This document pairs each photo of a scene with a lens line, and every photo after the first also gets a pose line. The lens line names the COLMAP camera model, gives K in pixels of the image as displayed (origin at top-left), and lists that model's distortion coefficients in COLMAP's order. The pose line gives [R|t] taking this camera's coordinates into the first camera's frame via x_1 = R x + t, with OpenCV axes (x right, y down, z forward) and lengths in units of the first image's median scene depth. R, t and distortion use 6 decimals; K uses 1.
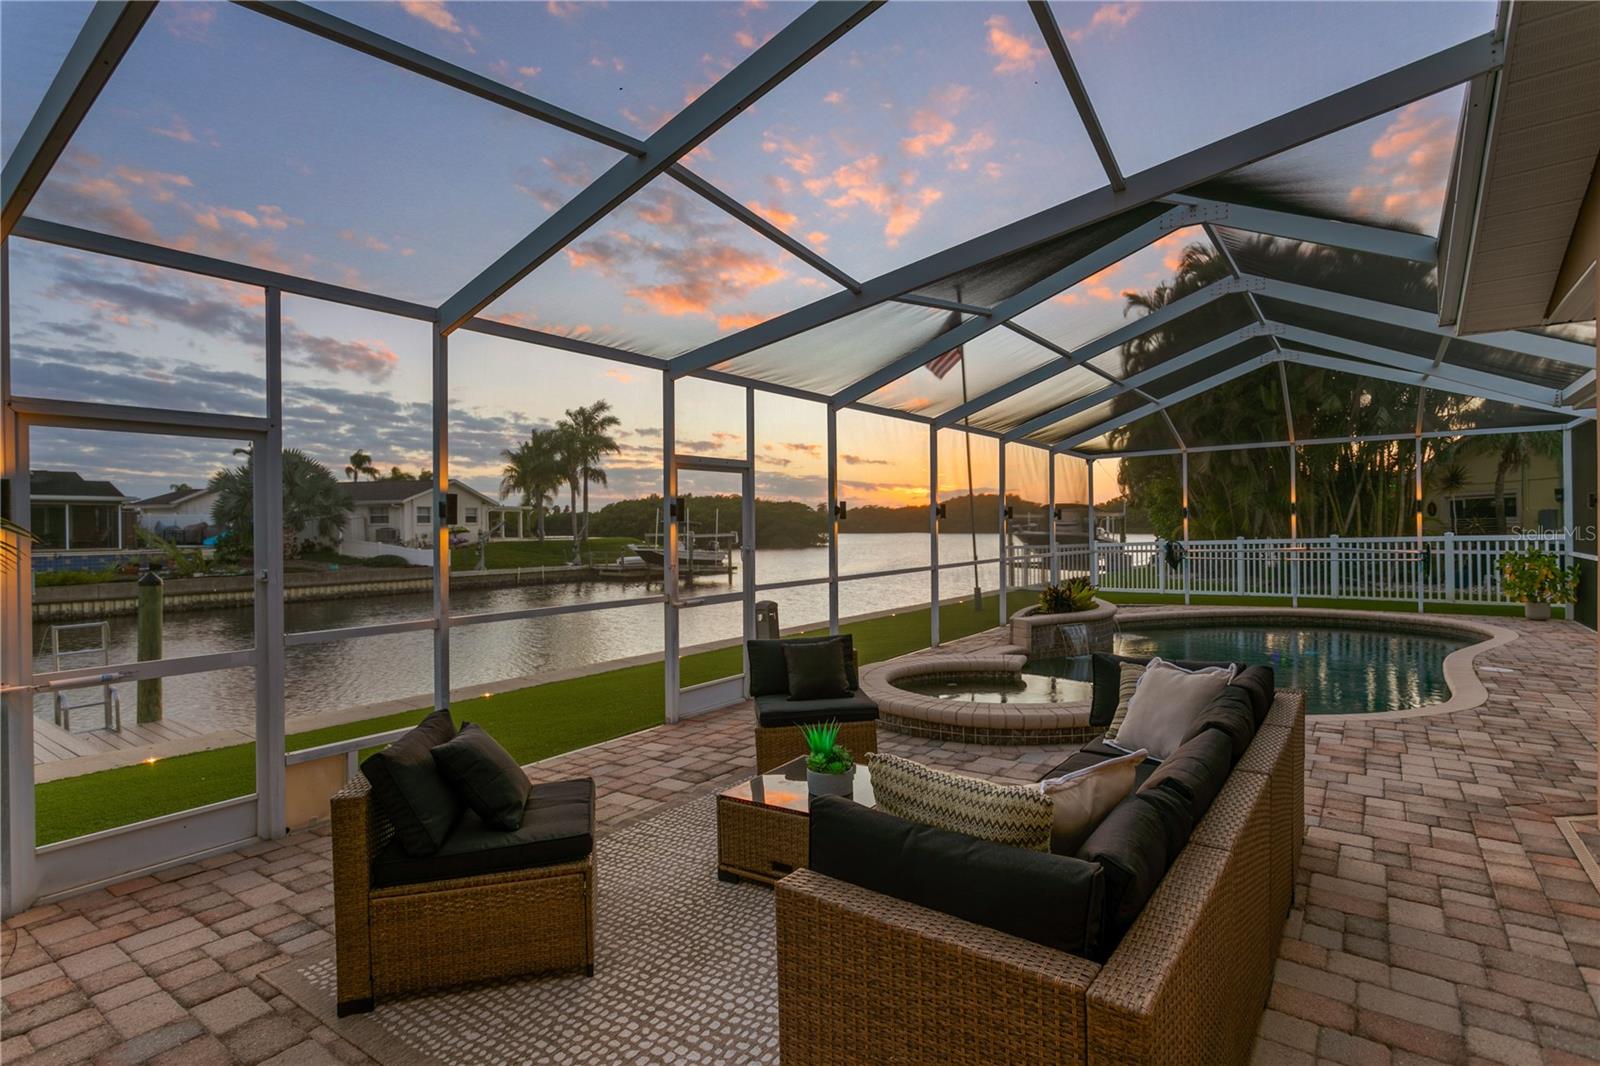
lens RADIAL K [[804.9, 0, 787.6], [0, 804.9, 531.1], [0, 0, 1]] dist [-0.007101, 0.003897]
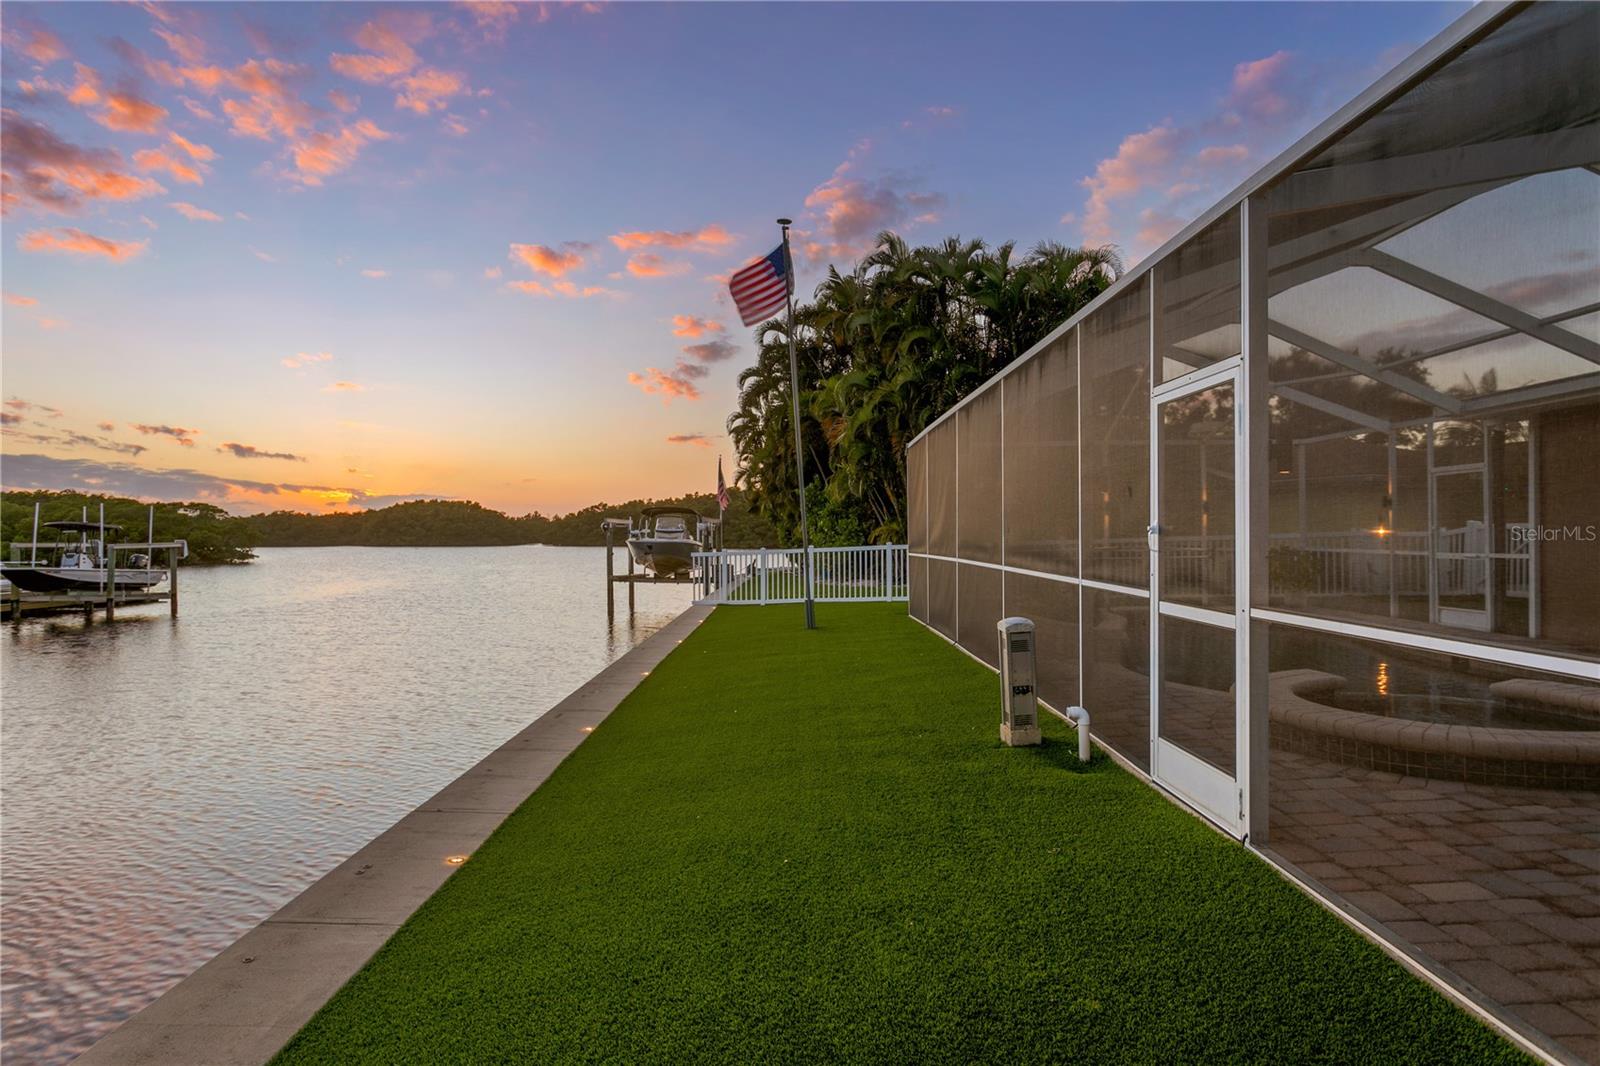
lens RADIAL K [[904.7, 0, 790.5], [0, 904.7, 531.5], [0, 0, 1]] dist [-0.010806, 0.002806]
pose [[0.806266, 0.007984, 0.591499, -0.253118], [0.000855, 0.999892, -0.014661, 0.012184], [-0.591553, 0.012326, 0.806172, 0.228509]]
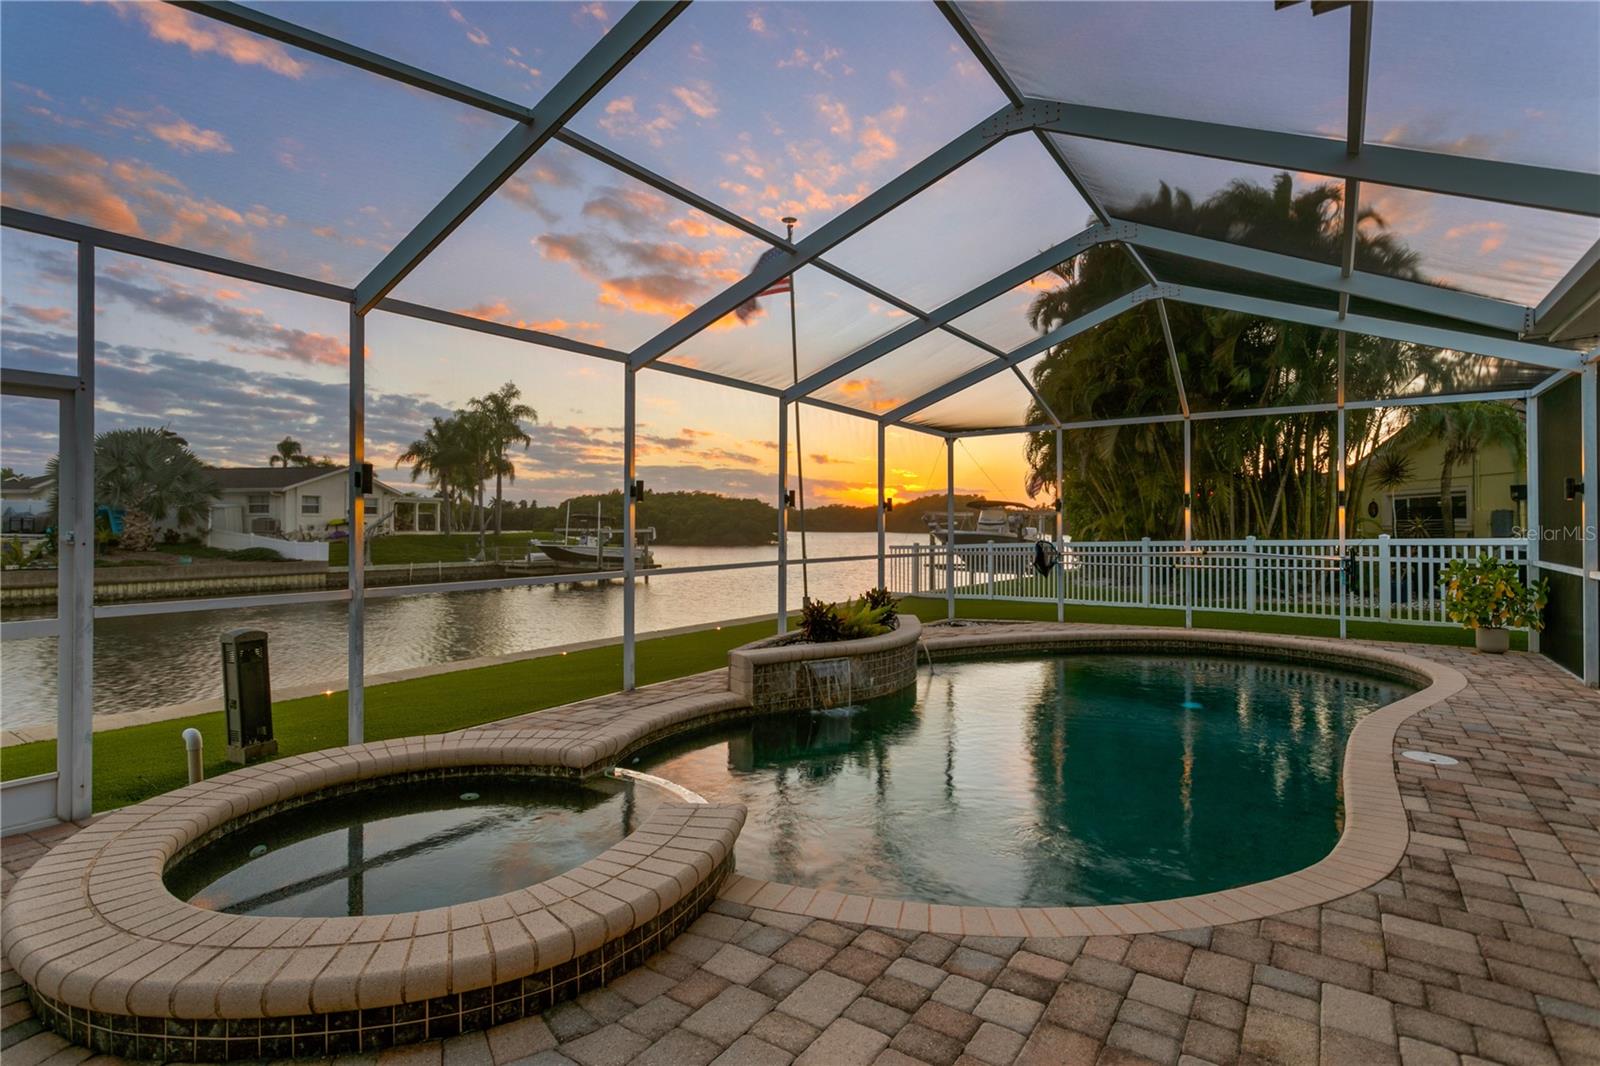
lens RADIAL K [[804.9, 0, 783.6], [0, 804.9, 522.5], [0, 0, 1]] dist [-0.007101, 0.003897]
pose [[0.999402, 0.013299, 0.031930, 0.150163], [-0.013030, 0.999878, -0.008629, 0.003183], [-0.032040, 0.008208, 0.999453, 0.164237]]
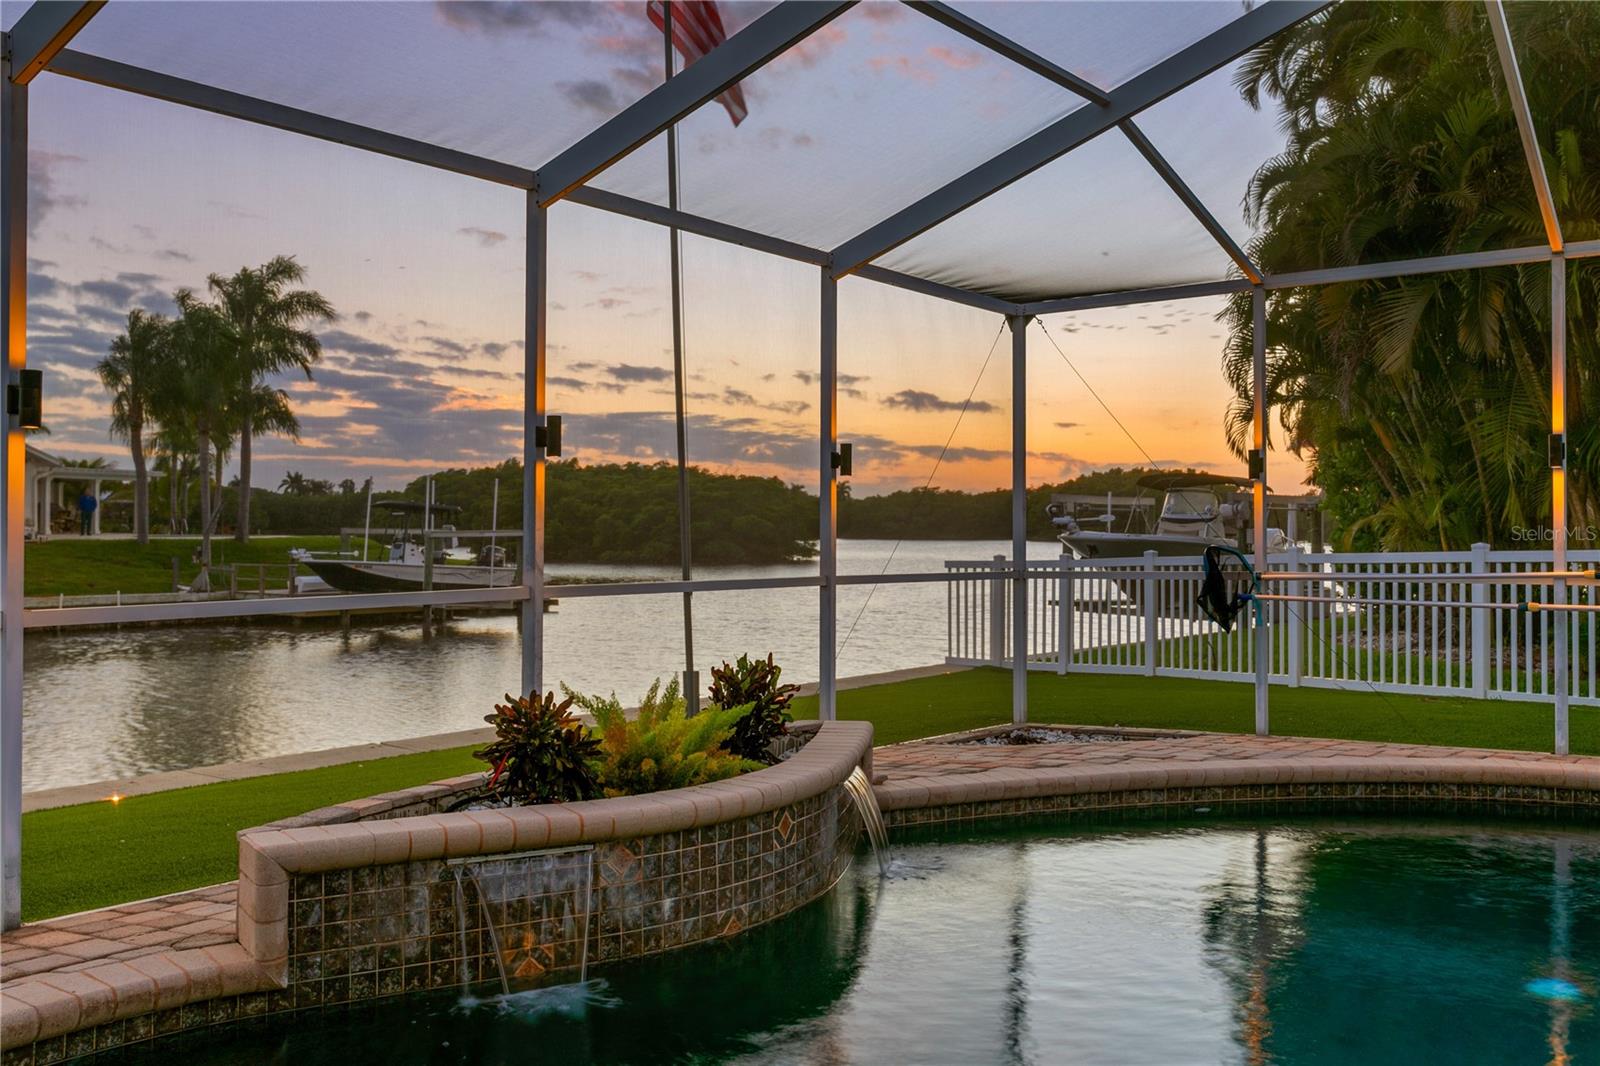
lens RADIAL K [[1493.7, 0, 773.4], [0, 1493.7, 527.5], [0, 0, 1]] dist [0.008821, 0.000000]
pose [[0.999832, 0.014968, -0.010589, 0.223628], [-0.015015, 0.999878, -0.004357, 0.007112], [0.010523, 0.004516, 0.999934, 0.273026]]
